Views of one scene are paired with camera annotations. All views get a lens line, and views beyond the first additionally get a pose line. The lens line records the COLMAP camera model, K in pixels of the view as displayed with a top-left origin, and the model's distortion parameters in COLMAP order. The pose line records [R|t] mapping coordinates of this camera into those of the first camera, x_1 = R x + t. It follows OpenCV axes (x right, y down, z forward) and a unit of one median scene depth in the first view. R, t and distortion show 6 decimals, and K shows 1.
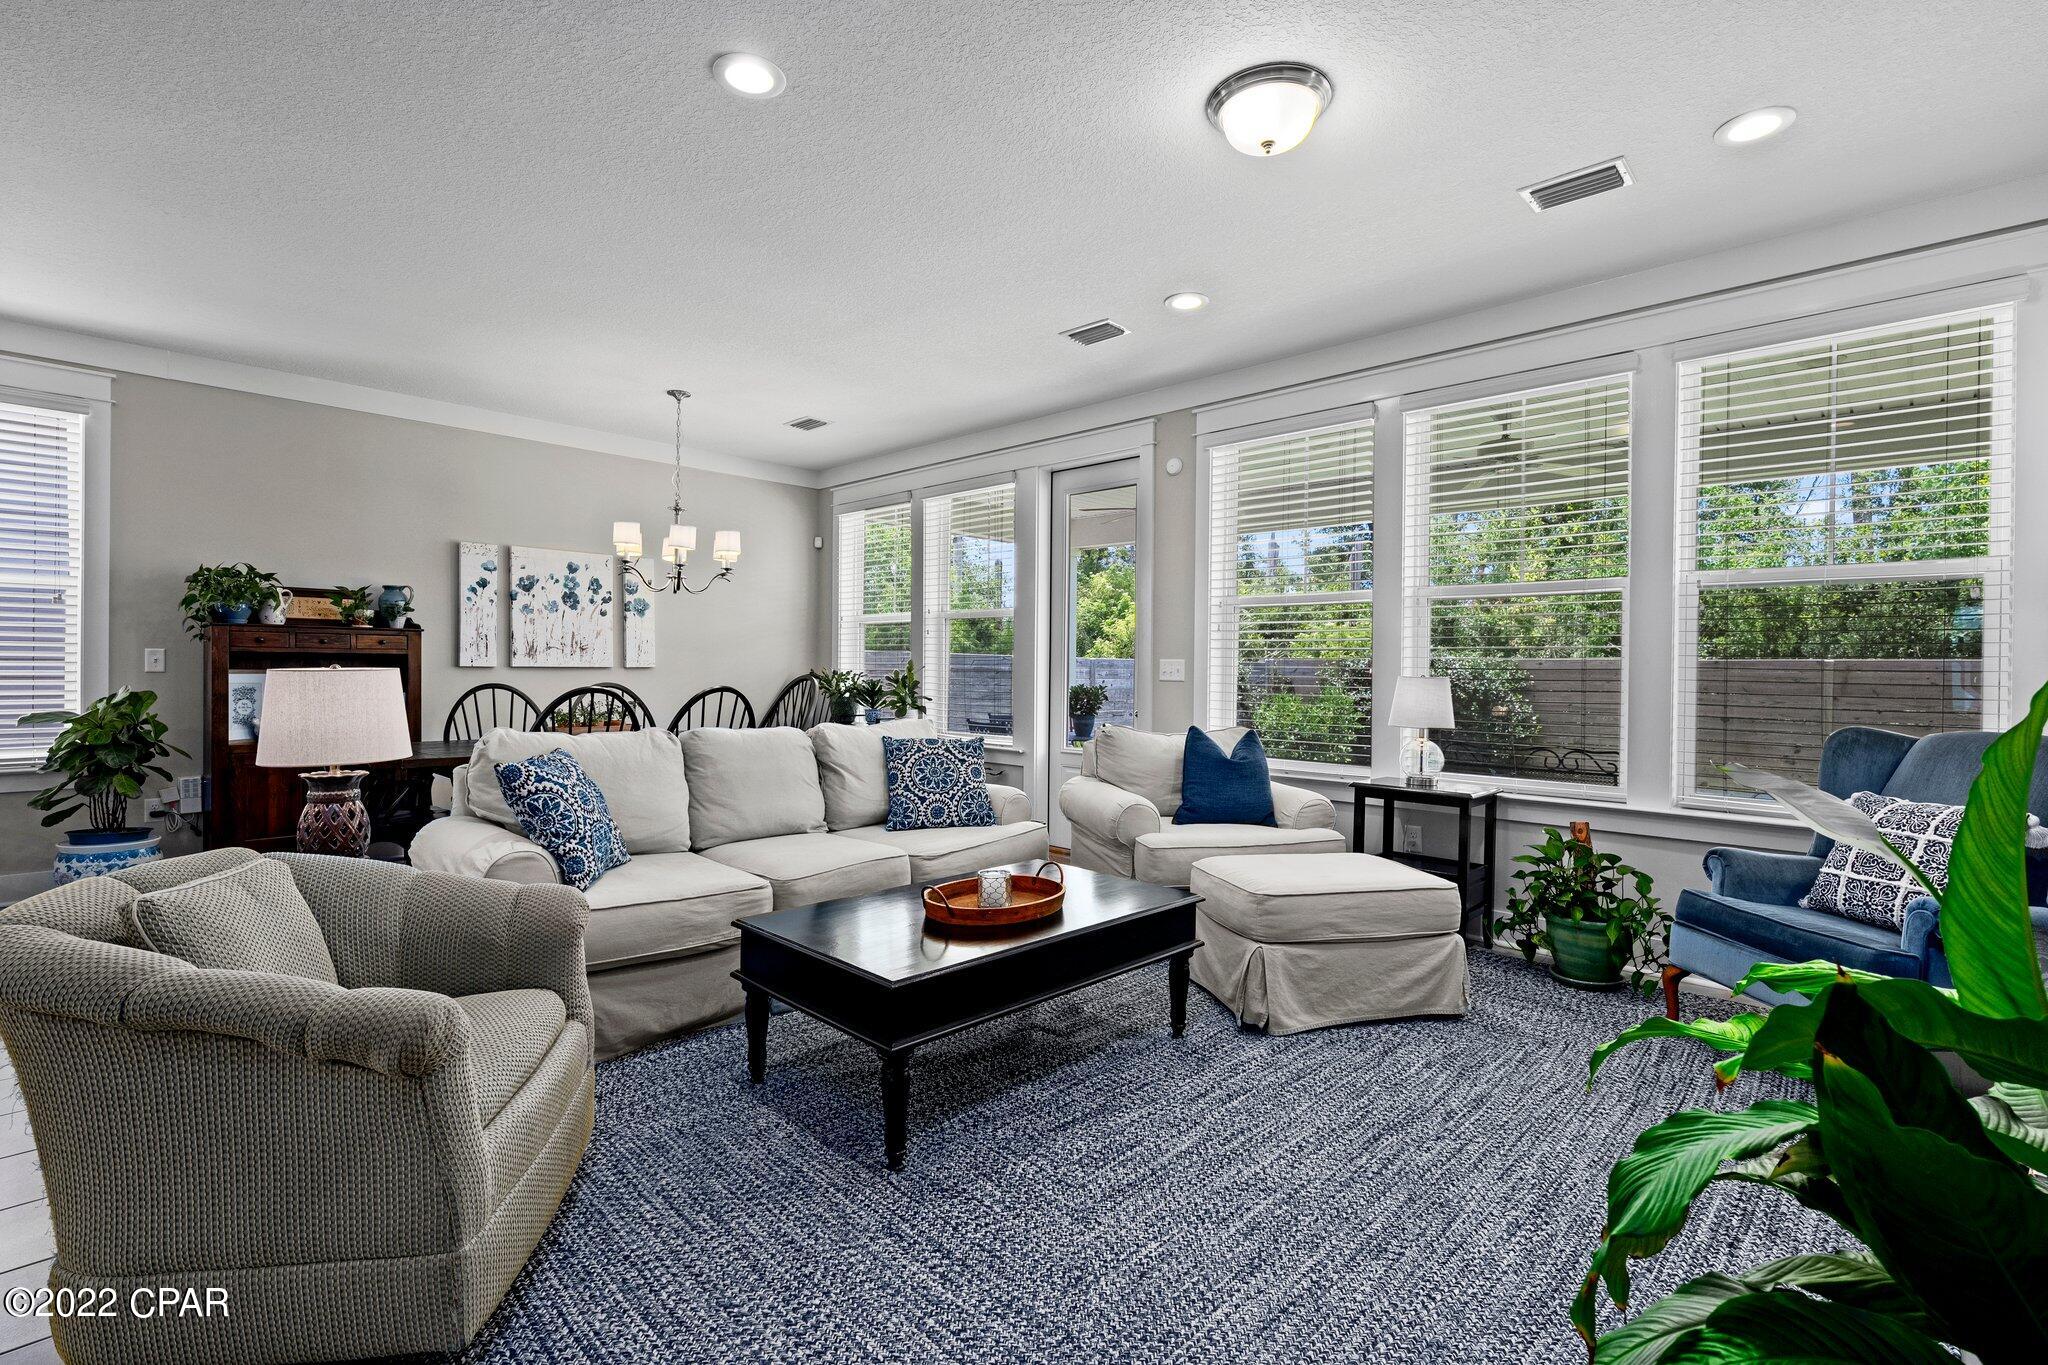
lens RADIAL K [[932.5, 0, 1032.7], [0, 932.5, 677.0], [0, 0, 1]] dist [0.001339, 0.000052]
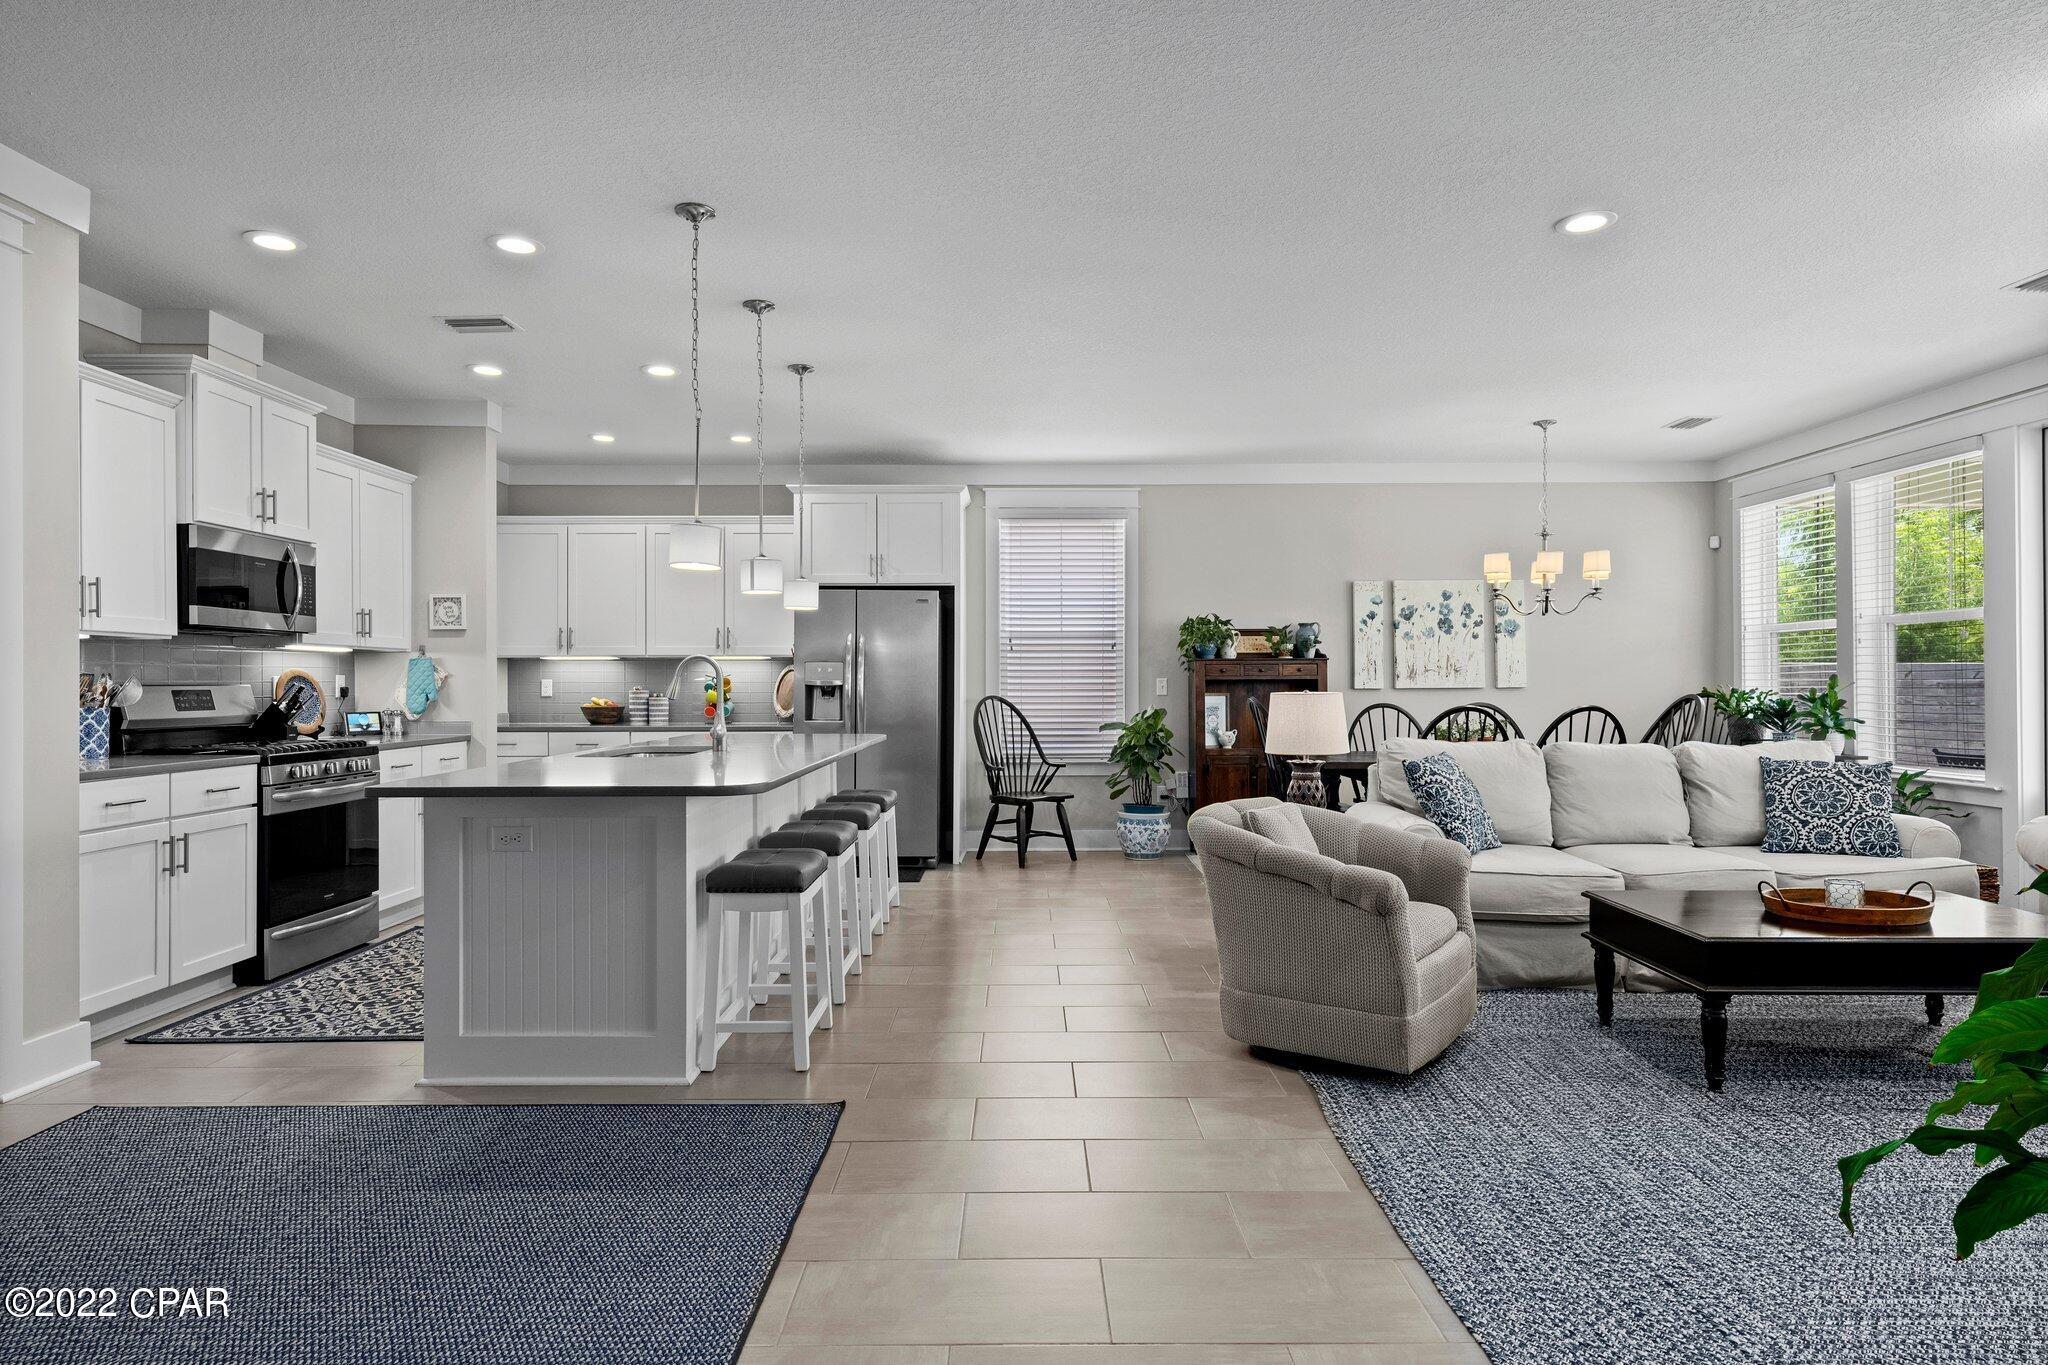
lens RADIAL K [[1123.8, 0, 1024.0], [0, 1123.8, 682.5], [0, 0, 1]] dist [0.003136, -0.001073]
pose [[0.688382, -0.014464, -0.725204, 0.137479], [0.005067, 0.999873, -0.015132, 0.000065], [0.725331, 0.006742, 0.688368, -0.307768]]
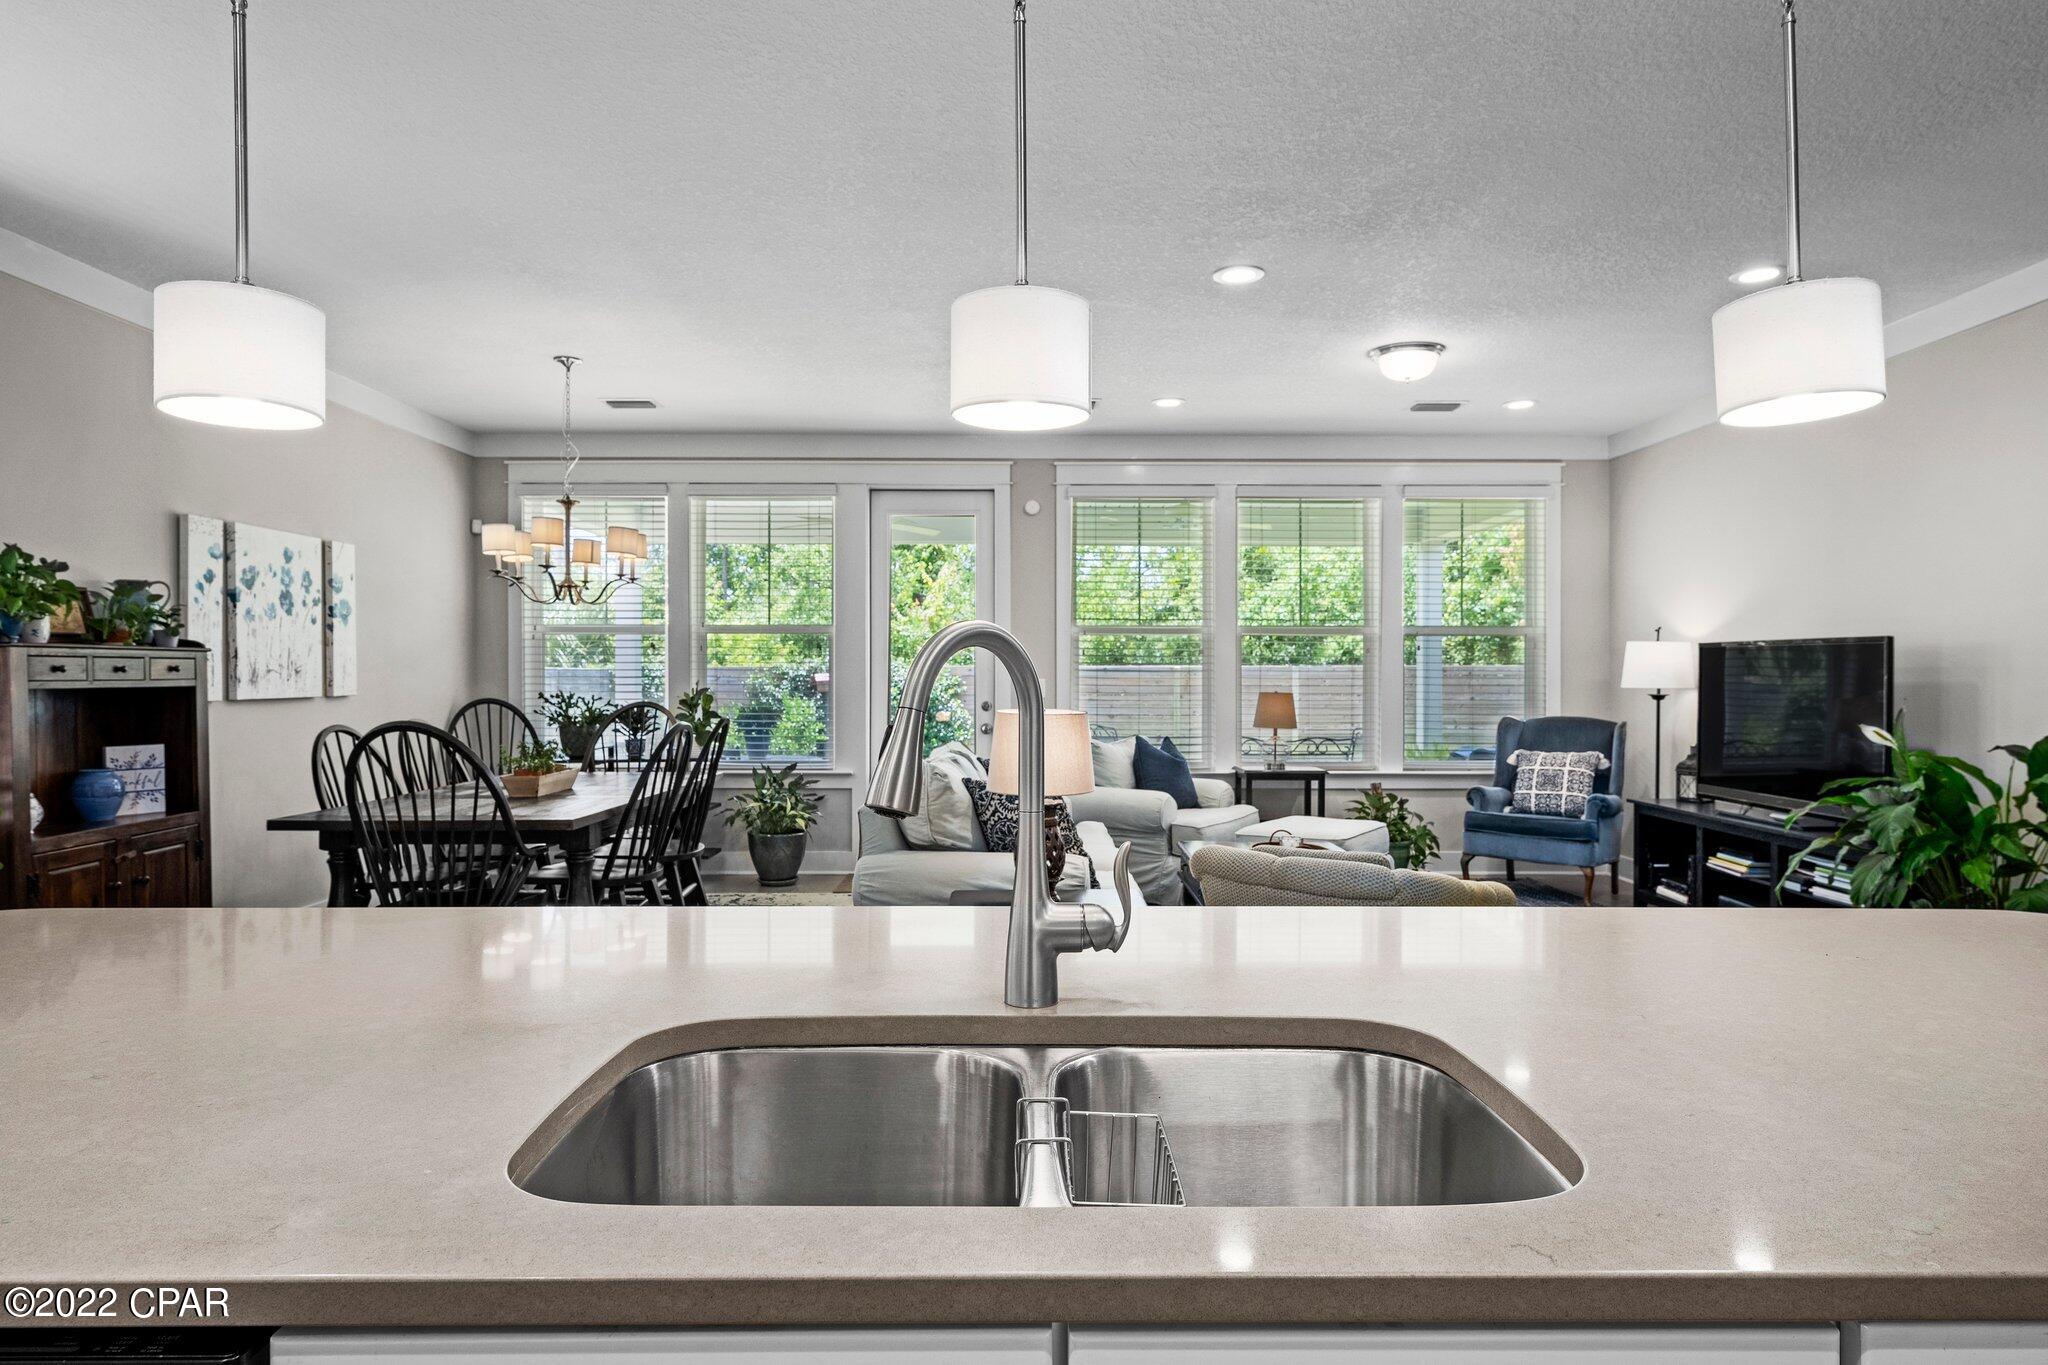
lens RADIAL K [[1195.5, 0, 1024.0], [0, 1195.5, 682.5], [0, 0, 1]] dist [0.005671, 0.000685]
pose [[0.719362, -0.015030, 0.694472, -0.927277], [0.011921, 0.999886, 0.009292, -0.030936], [-0.694533, 0.001595, 0.719459, -0.031863]]
